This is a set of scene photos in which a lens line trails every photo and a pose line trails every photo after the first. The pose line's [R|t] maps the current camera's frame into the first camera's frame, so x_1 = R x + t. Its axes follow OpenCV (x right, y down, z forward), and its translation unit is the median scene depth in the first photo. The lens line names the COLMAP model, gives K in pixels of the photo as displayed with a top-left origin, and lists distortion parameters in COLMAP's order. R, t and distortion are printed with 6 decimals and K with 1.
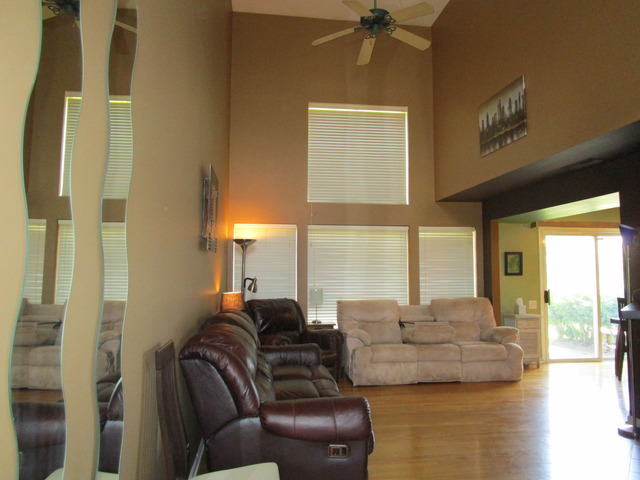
lens RADIAL K [[454.6, 0, 319.6], [0, 454.6, 240.6], [0, 0, 1]] dist [-0.003819, -0.000964]
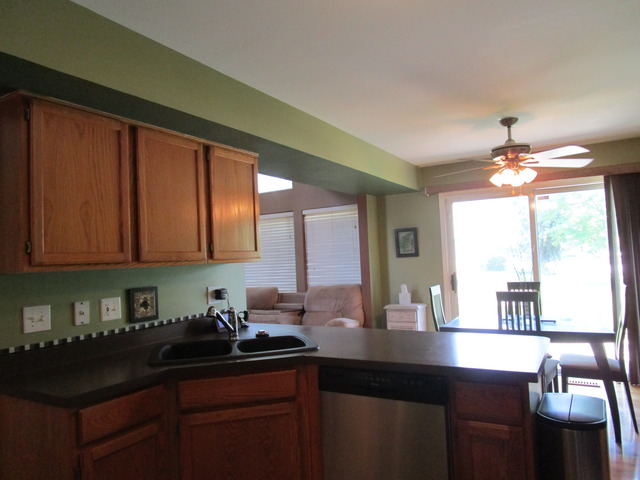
lens RADIAL K [[454.6, 0, 319.8], [0, 454.6, 238.8], [0, 0, 1]] dist [-0.003819, -0.000964]
pose [[0.782843, -0.069067, -0.618374, 0.813000], [0.083460, 0.996495, -0.005642, 0.035745], [0.616596, -0.047192, 0.785864, 0.260083]]
